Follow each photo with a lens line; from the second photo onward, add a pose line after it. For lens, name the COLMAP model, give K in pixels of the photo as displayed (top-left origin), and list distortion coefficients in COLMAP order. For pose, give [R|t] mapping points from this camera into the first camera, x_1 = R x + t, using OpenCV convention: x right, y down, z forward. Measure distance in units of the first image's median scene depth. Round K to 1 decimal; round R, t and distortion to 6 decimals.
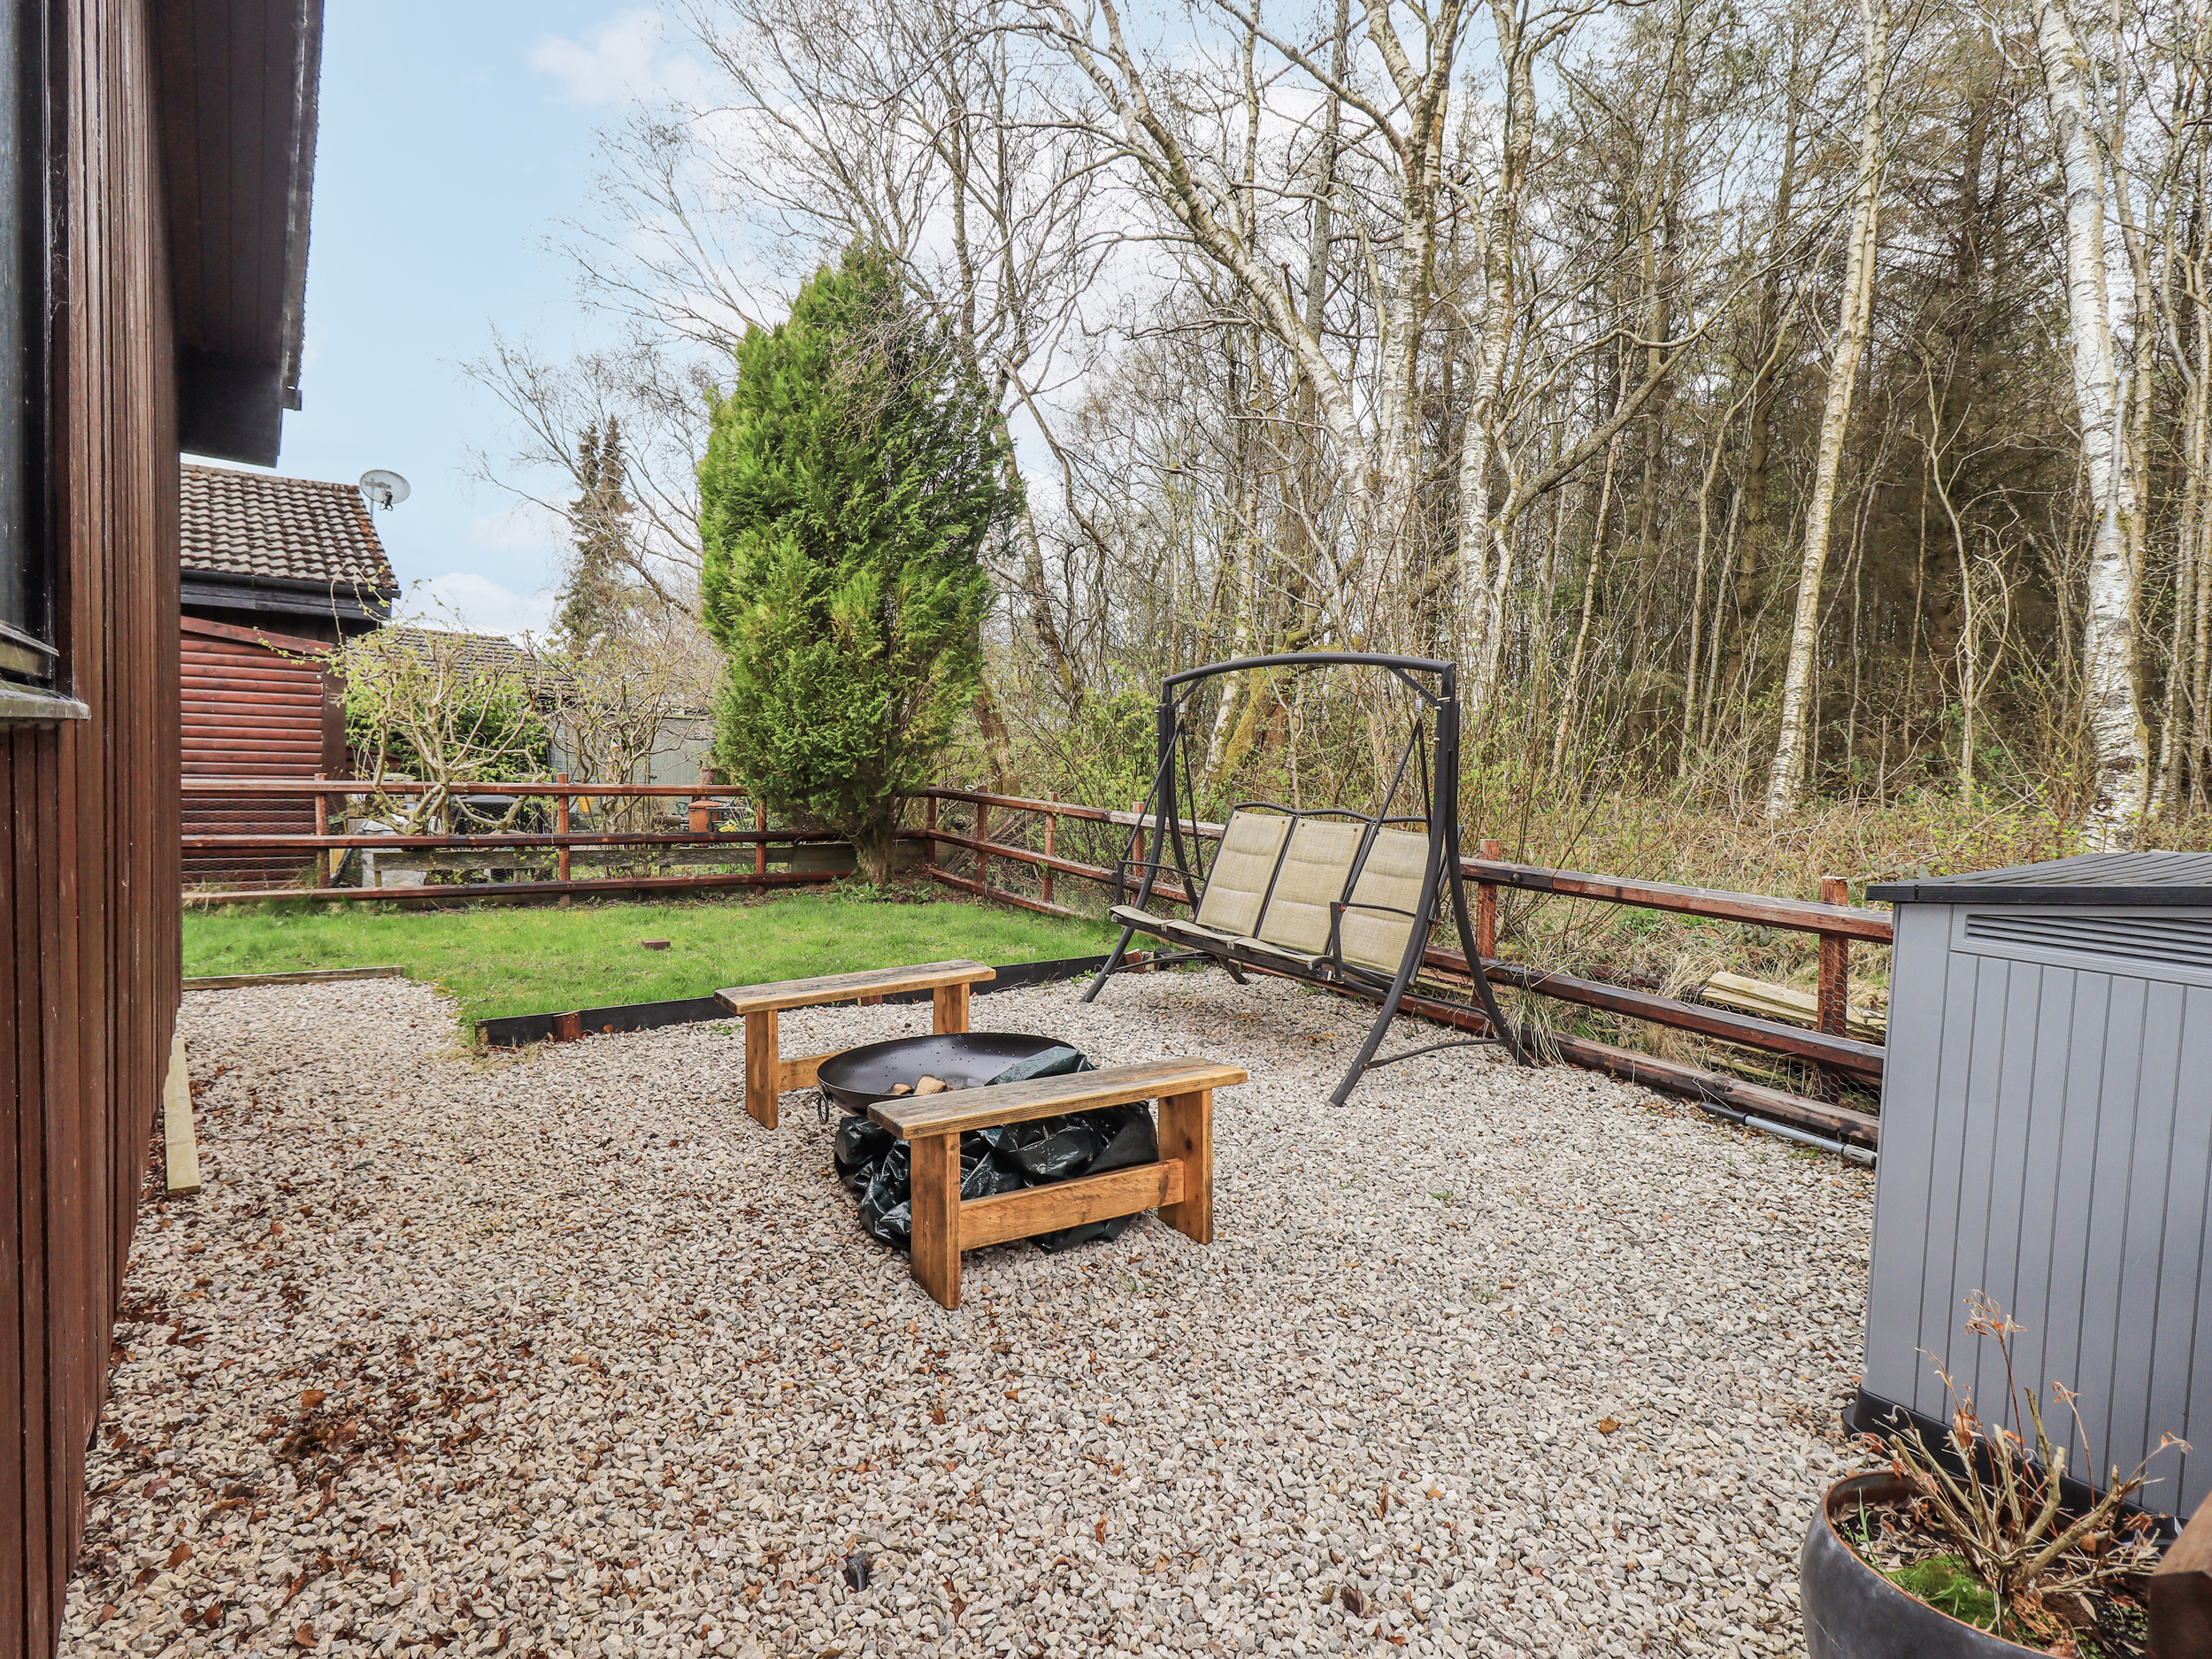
lens RADIAL K [[1150.5, 0, 1114.8], [0, 1150.5, 819.5], [0, 0, 1]] dist [0.007288, 0.000186]
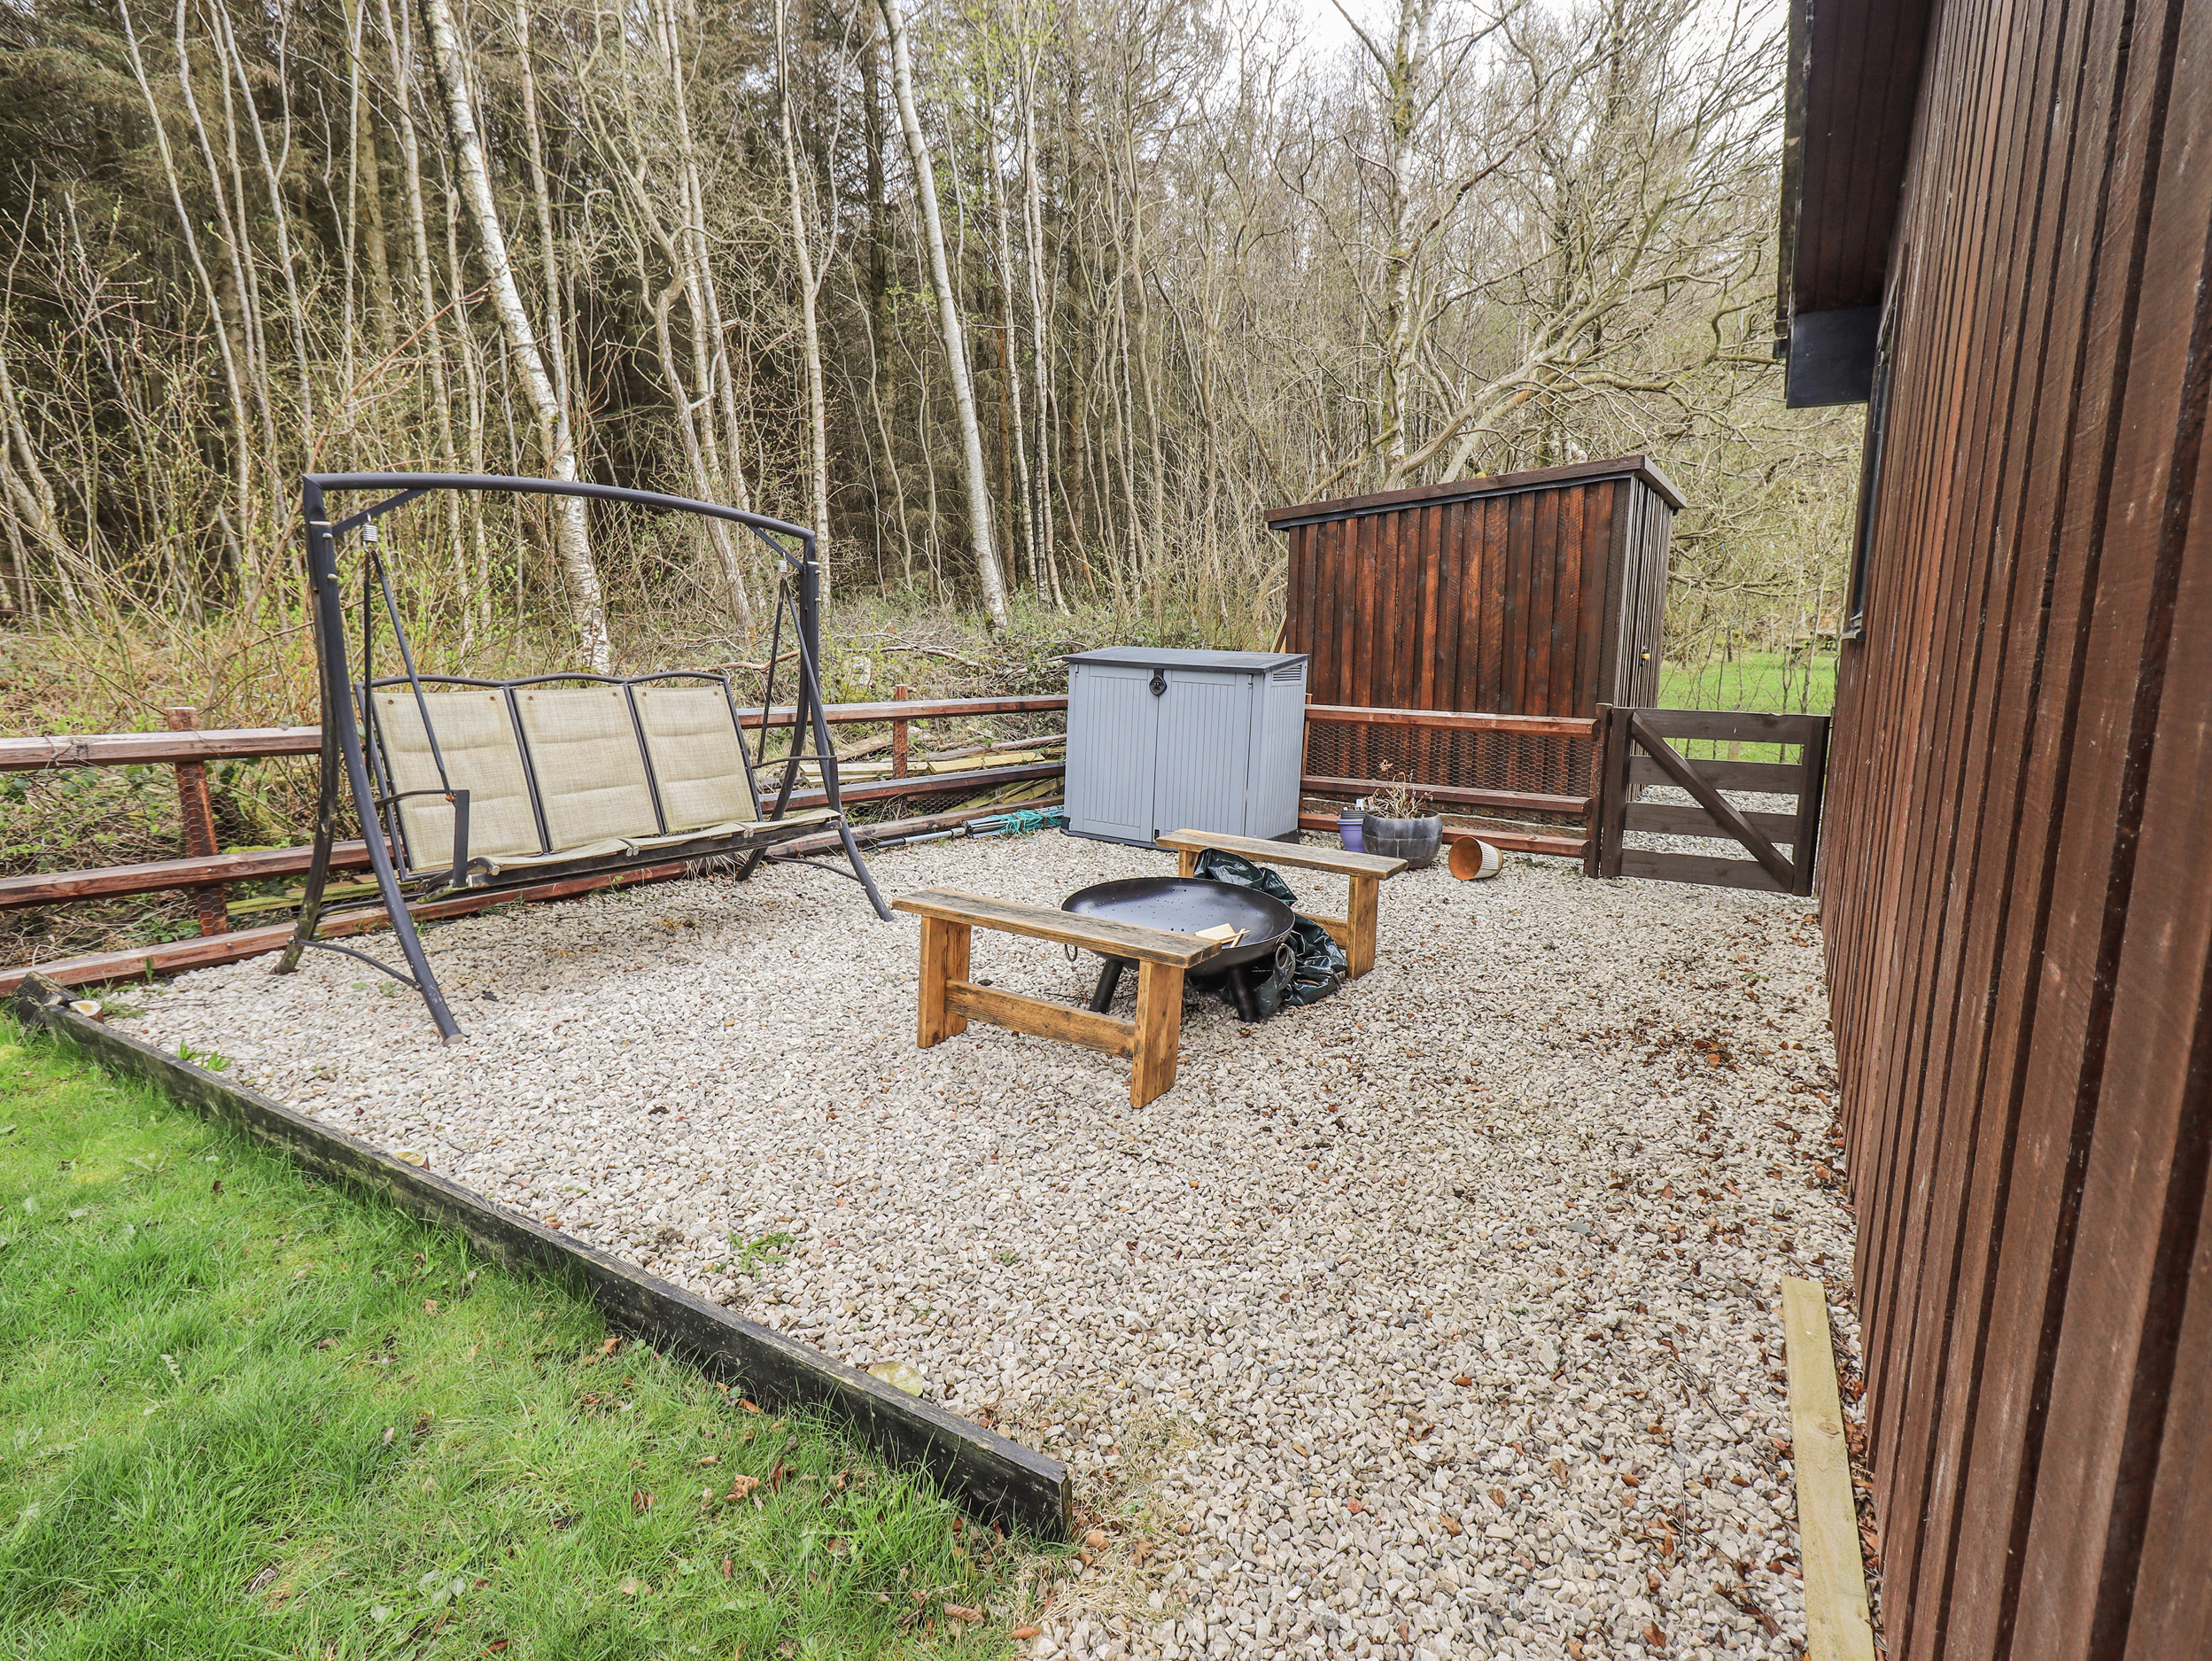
lens RADIAL K [[1150.5, 0, 1114.8], [0, 1150.5, 820.5], [0, 0, 1]] dist [0.007288, 0.000186]
pose [[-0.381252, -0.164291, 0.909756, -0.851828], [0.014807, 0.982871, 0.183700, -0.060610], [-0.924353, 0.083507, -0.372289, 1.117902]]
